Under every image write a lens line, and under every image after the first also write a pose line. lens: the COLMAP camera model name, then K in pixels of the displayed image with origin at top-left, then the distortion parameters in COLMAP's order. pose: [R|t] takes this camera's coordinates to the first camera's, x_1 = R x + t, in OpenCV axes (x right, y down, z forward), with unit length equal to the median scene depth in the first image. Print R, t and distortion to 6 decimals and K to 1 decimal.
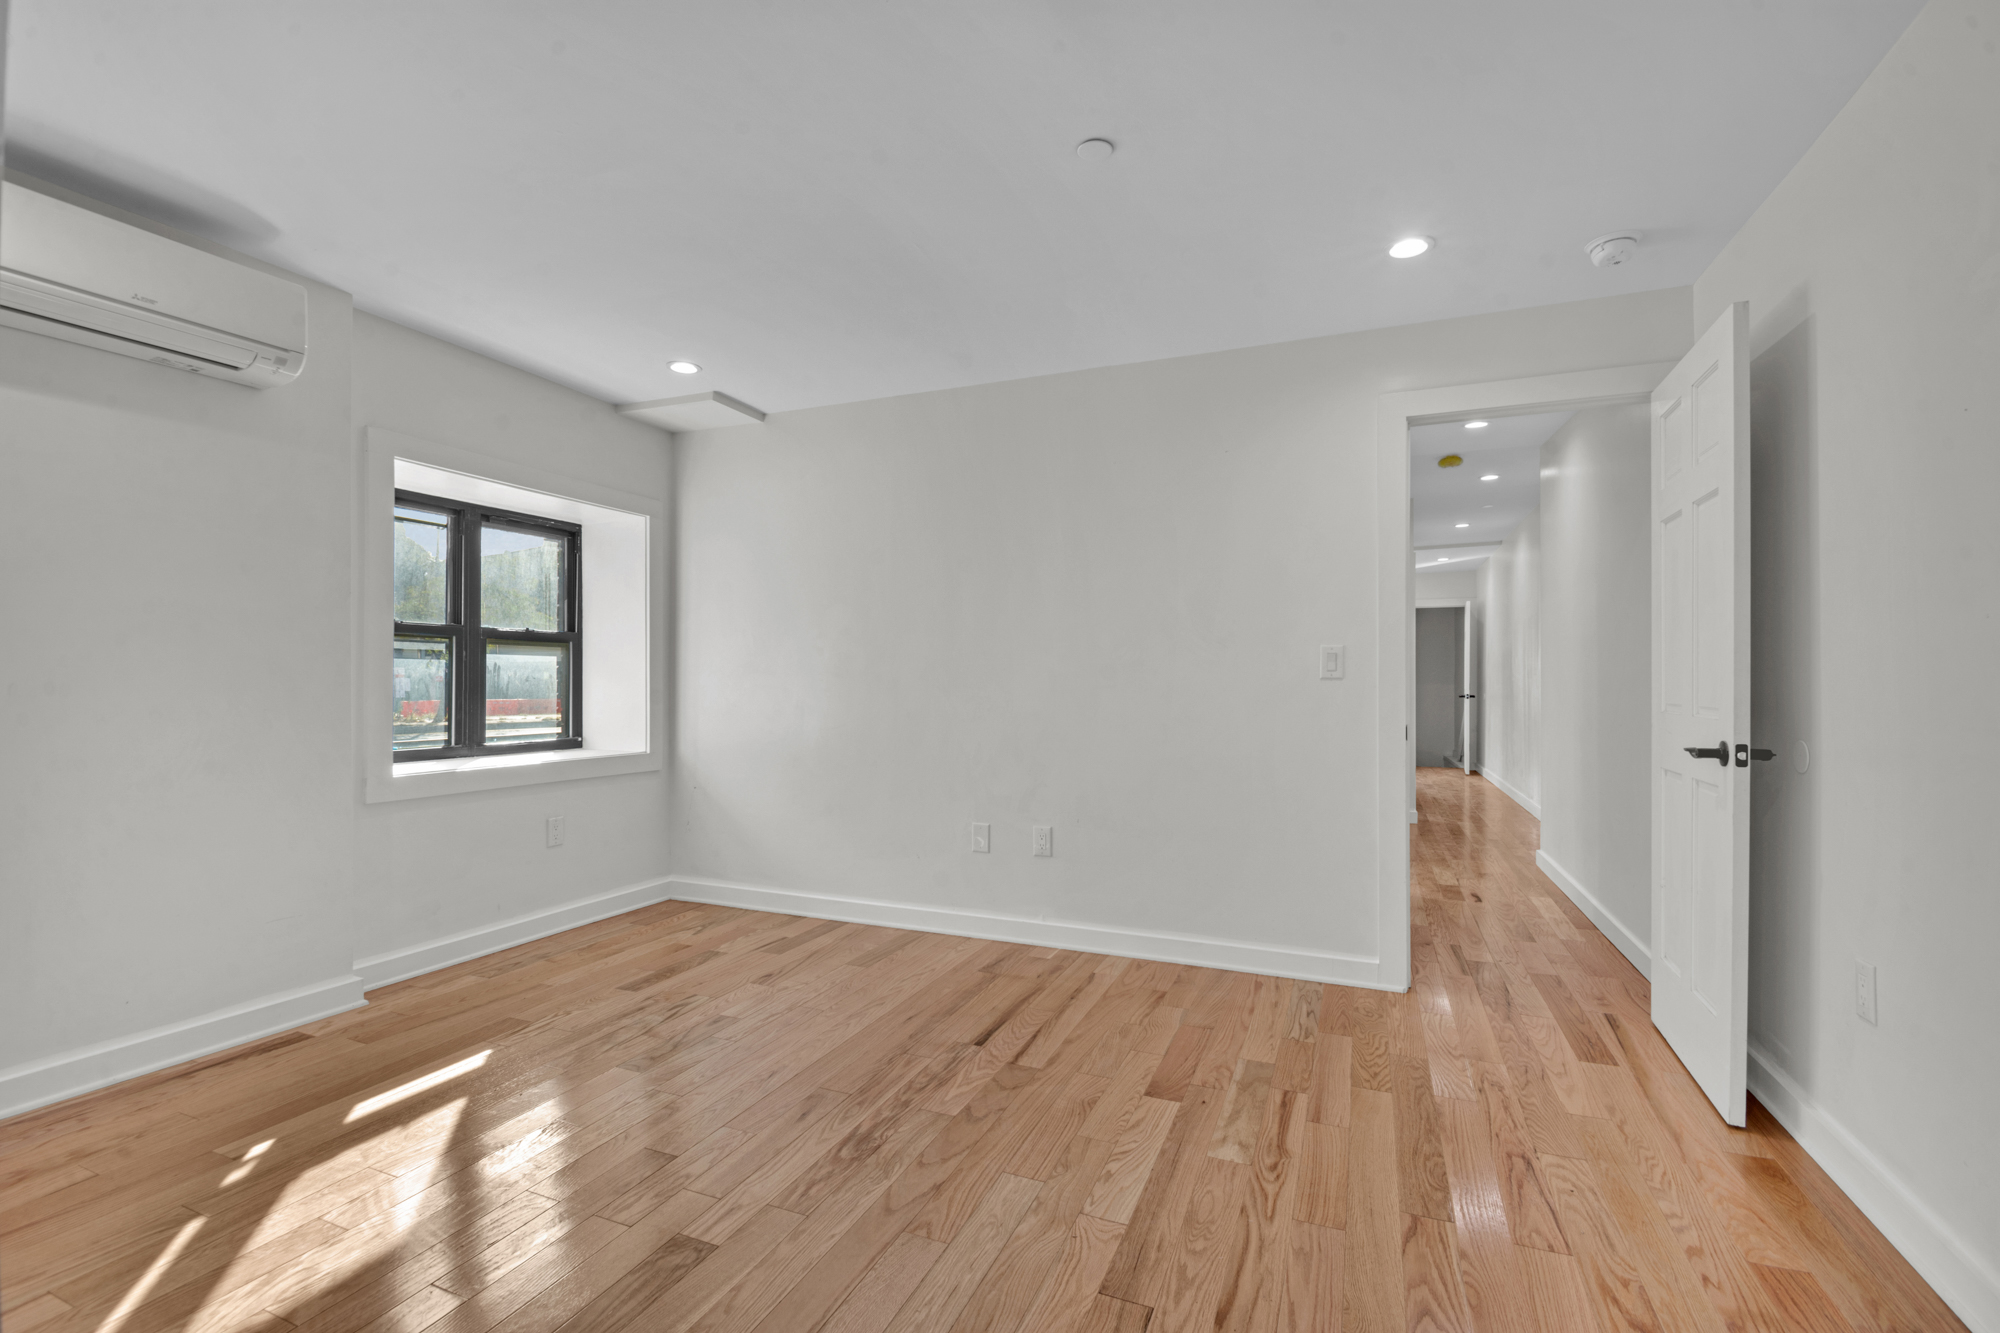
lens RADIAL K [[878.2, 0, 996.4], [0, 878.2, 678.1], [0, 0, 1]] dist [0.008709, -0.012905]
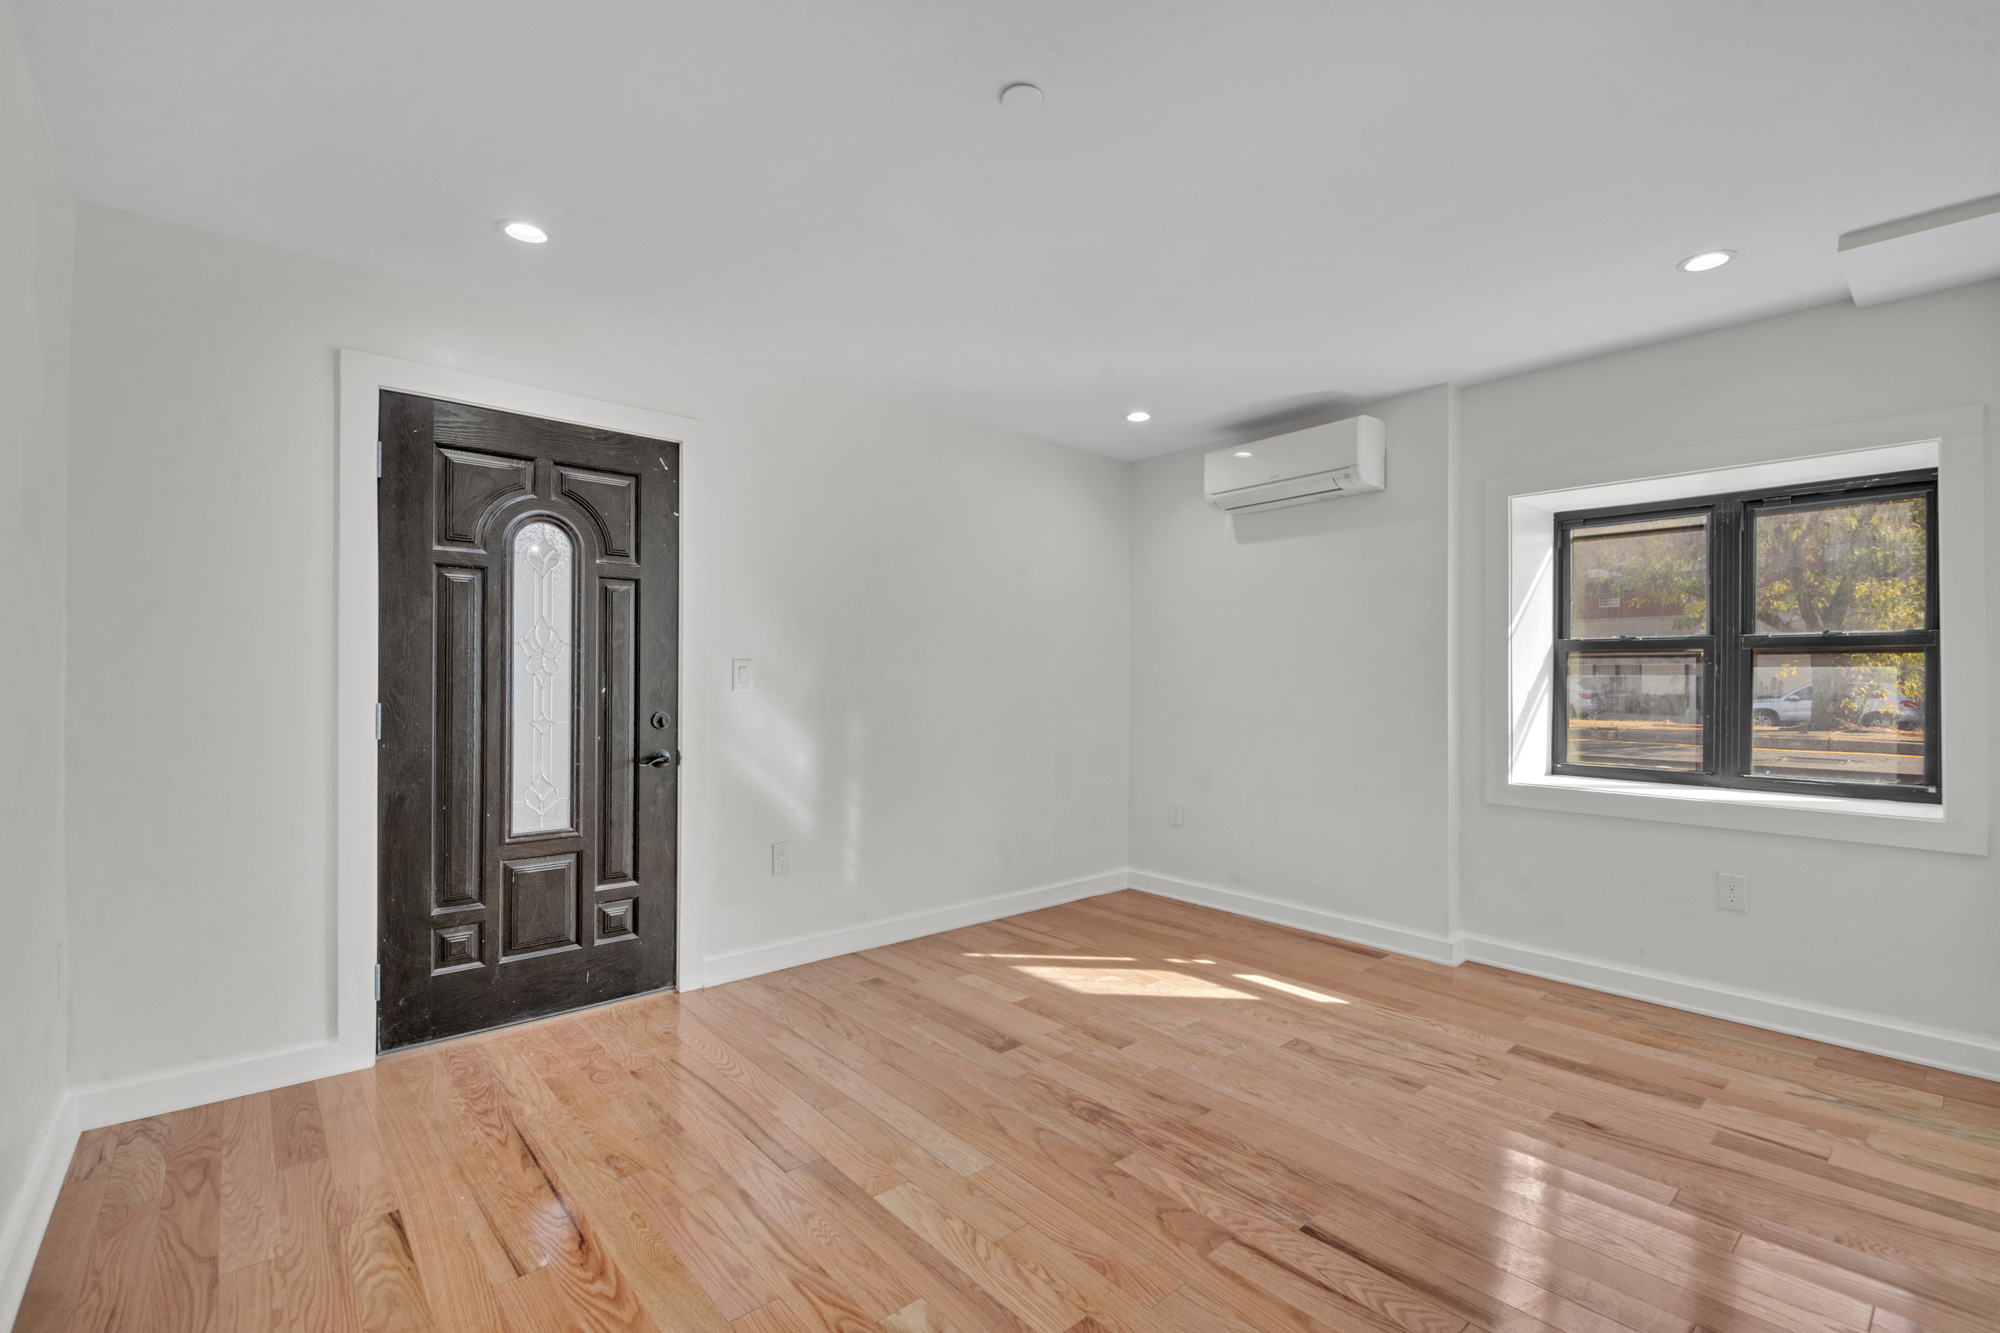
lens RADIAL K [[878.2, 0, 996.4], [0, 878.2, 678.1], [0, 0, 1]] dist [0.008709, -0.012905]
pose [[-0.444377, -0.003729, -0.895832, 0.711613], [-0.001961, 0.999993, -0.003190, -0.019894], [0.895838, 0.000339, -0.444381, 1.079985]]
